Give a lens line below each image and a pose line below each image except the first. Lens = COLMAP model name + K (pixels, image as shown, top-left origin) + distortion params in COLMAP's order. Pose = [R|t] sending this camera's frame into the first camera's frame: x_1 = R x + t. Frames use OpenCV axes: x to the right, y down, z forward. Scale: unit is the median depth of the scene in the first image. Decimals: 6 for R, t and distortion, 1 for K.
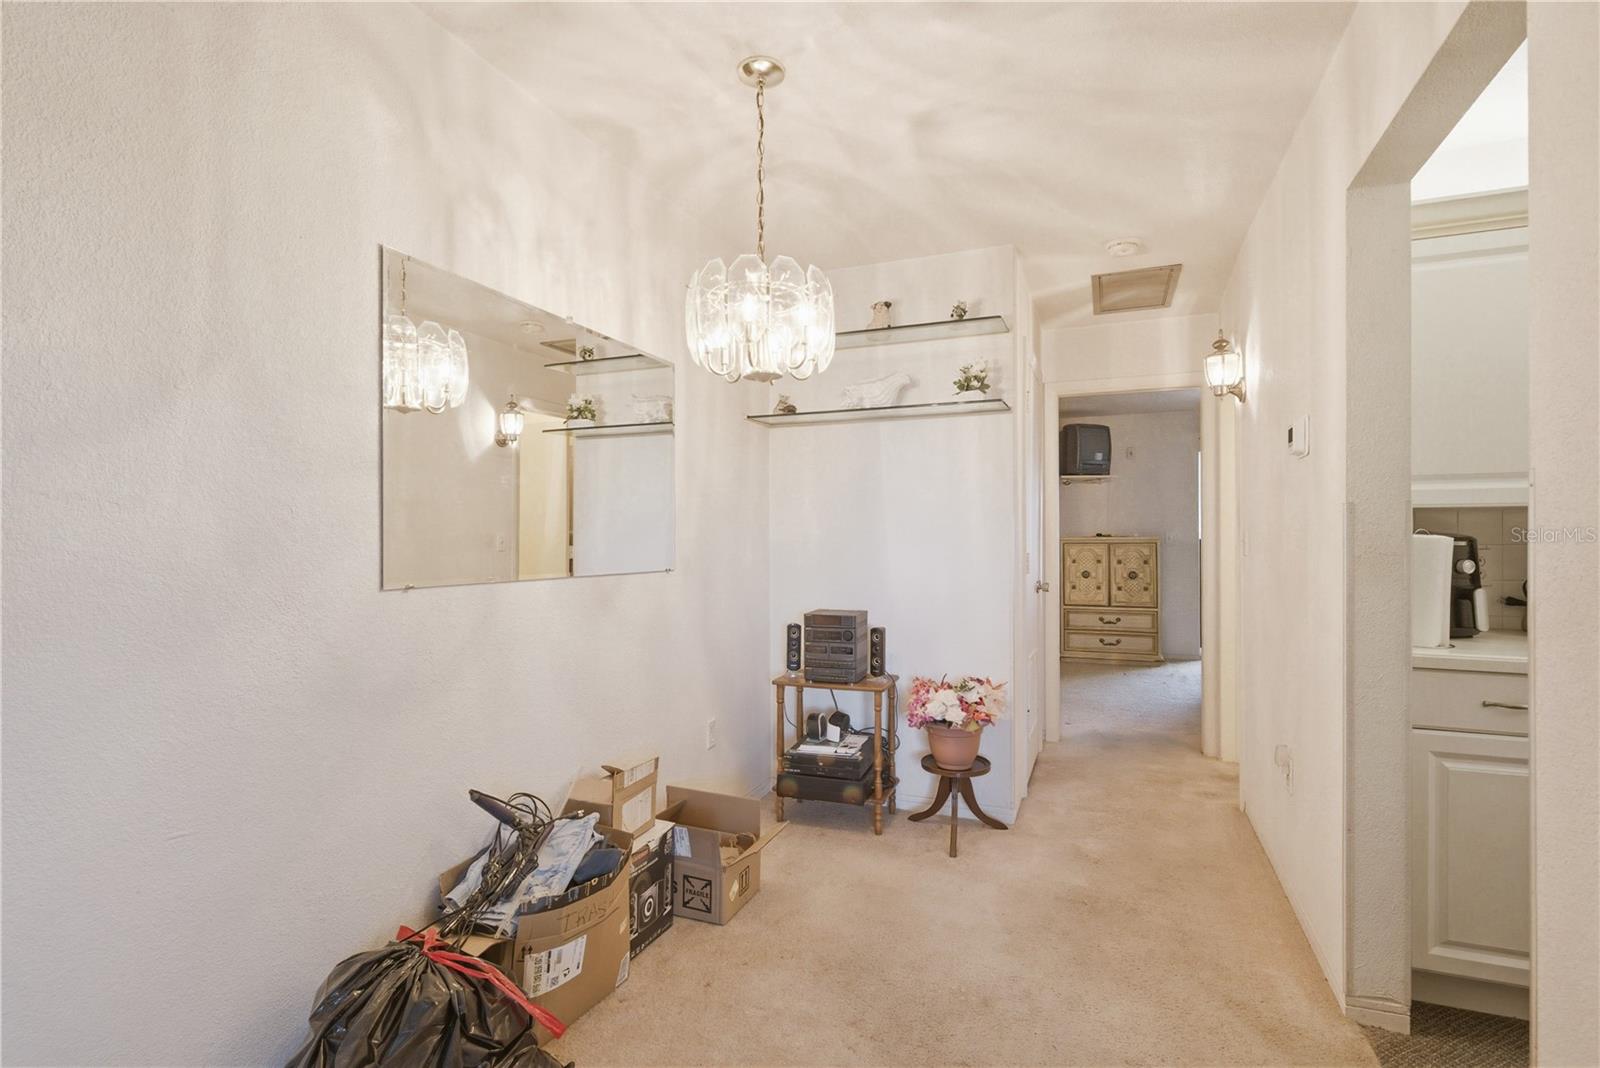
lens RADIAL K [[759.4, 0, 800.6], [0, 759.4, 538.8], [0, 0, 1]] dist [0.004045, -0.002267]
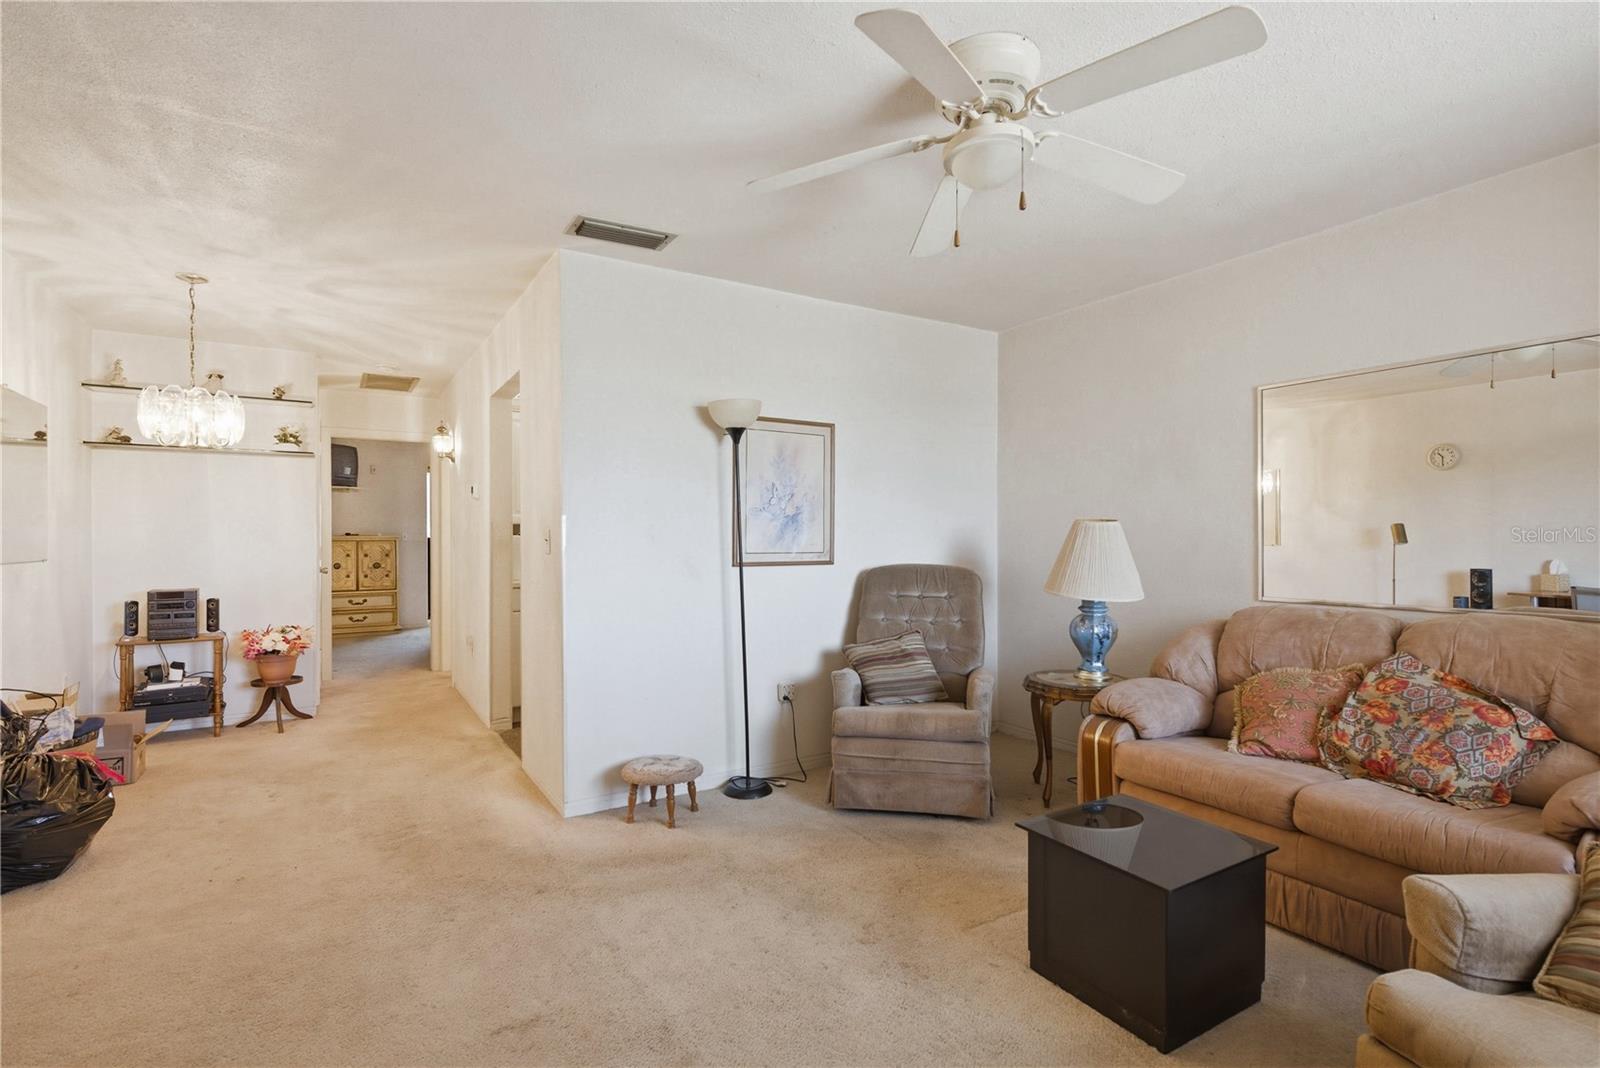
lens RADIAL K [[759.4, 0, 798.9], [0, 759.4, 537.7], [0, 0, 1]] dist [0.004045, -0.002267]
pose [[0.588819, -0.000094, 0.808265, -0.406048], [-0.000540, 1.000000, 0.000510, -0.000436], [-0.808265, -0.000737, 0.588819, -0.748433]]
